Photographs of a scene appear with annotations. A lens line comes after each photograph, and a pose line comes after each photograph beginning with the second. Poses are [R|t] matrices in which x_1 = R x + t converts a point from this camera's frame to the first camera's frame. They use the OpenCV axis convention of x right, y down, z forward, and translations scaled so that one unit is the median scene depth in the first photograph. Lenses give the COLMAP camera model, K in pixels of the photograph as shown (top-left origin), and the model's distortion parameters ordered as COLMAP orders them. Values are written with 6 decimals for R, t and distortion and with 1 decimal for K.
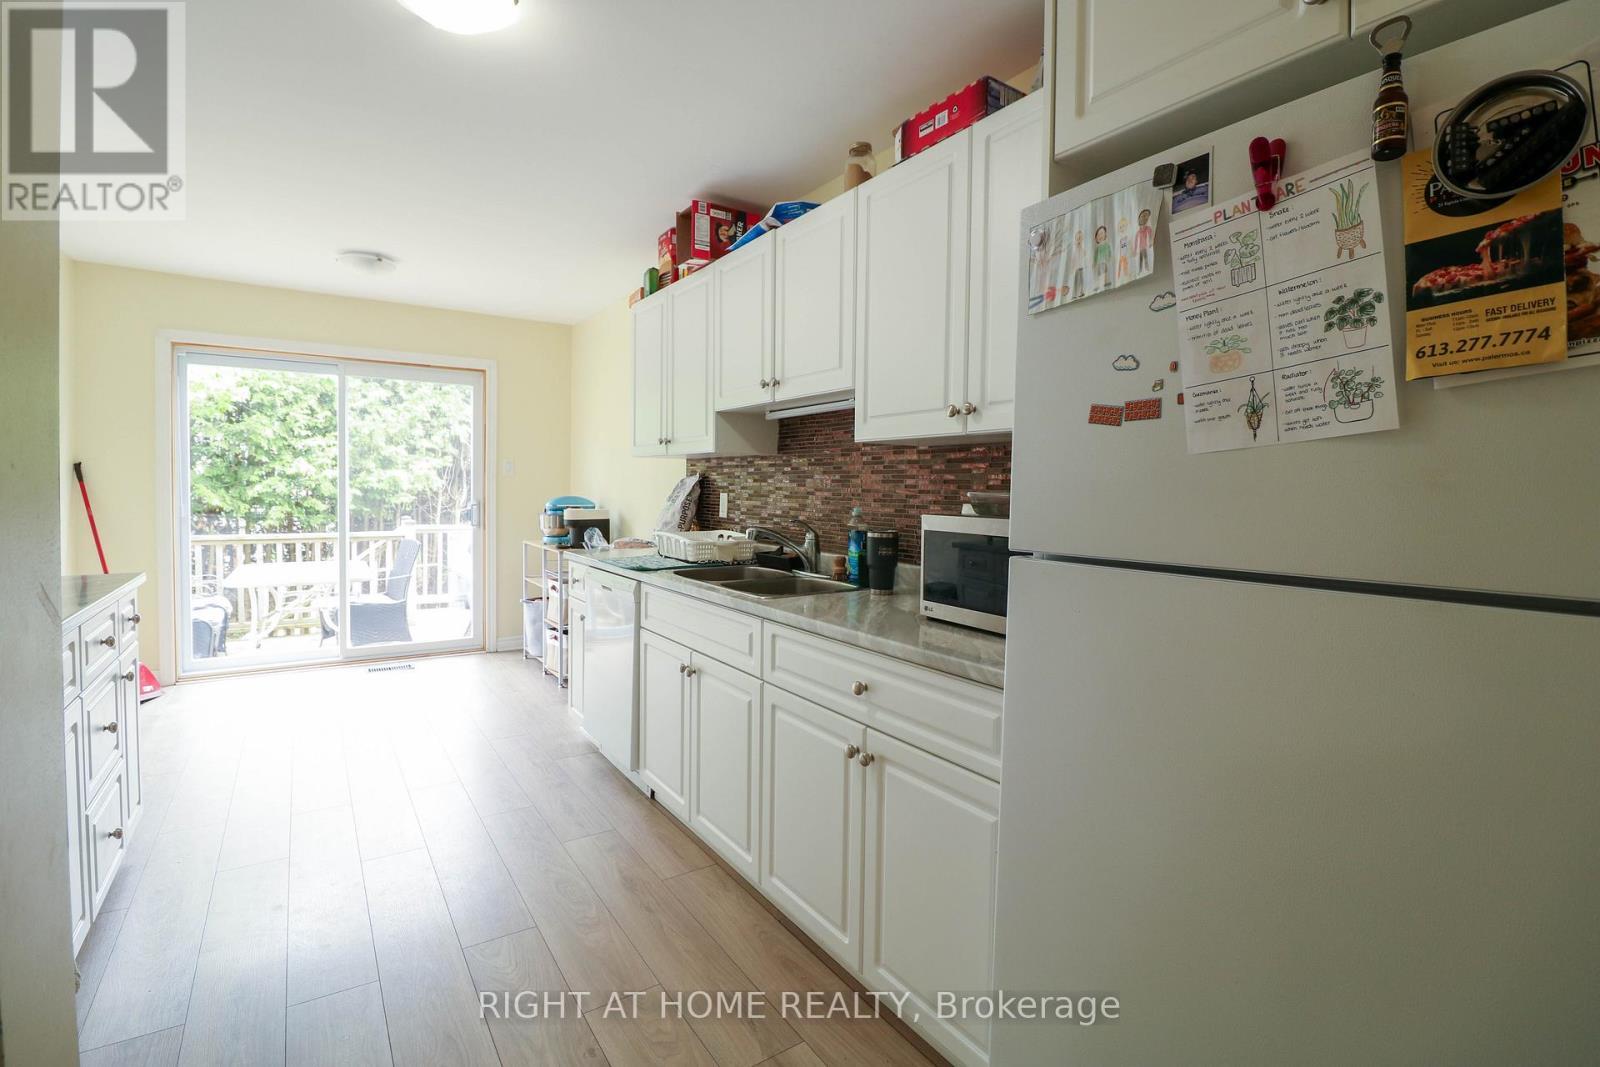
lens RADIAL K [[736.3, 0, 803.1], [0, 736.3, 510.7], [0, 0, 1]] dist [0.001051, -0.013787]
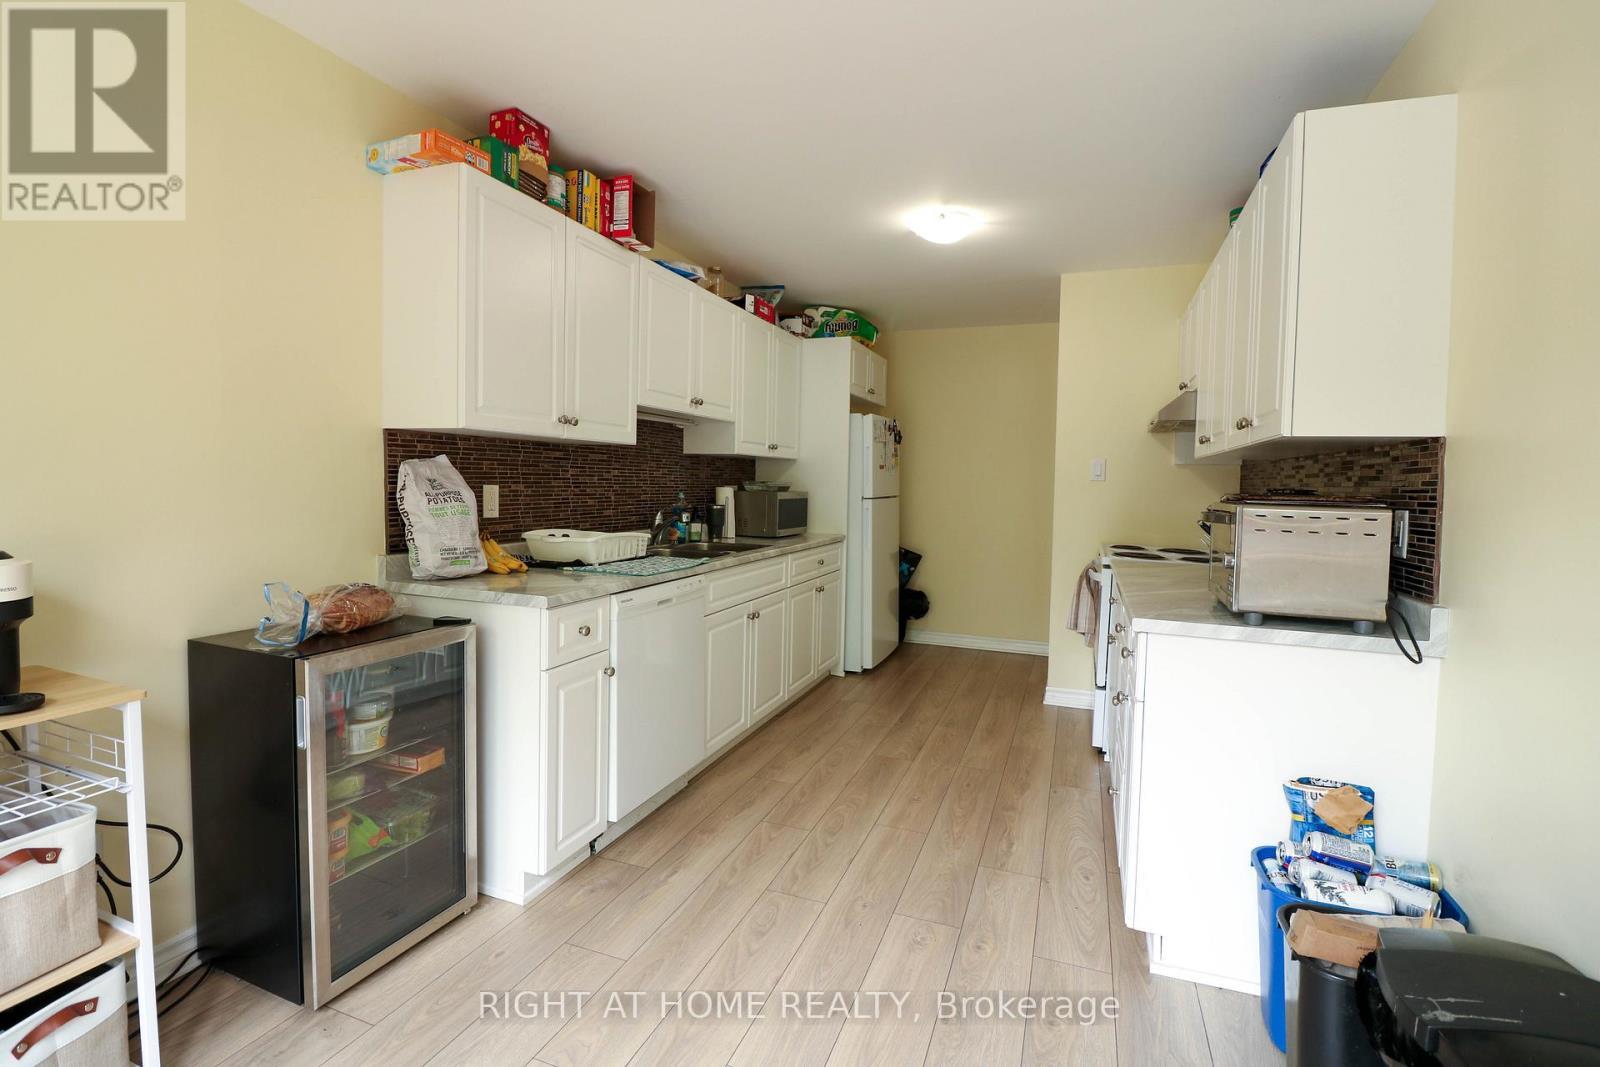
lens RADIAL K [[736.3, 0, 803.1], [0, 736.3, 510.7], [0, 0, 1]] dist [0.001051, -0.013787]
pose [[-0.574417, -0.057279, 0.816556, -1.081516], [-0.001243, 0.997609, 0.069105, -0.059691], [-0.818562, 0.038681, -0.573115, 1.395903]]
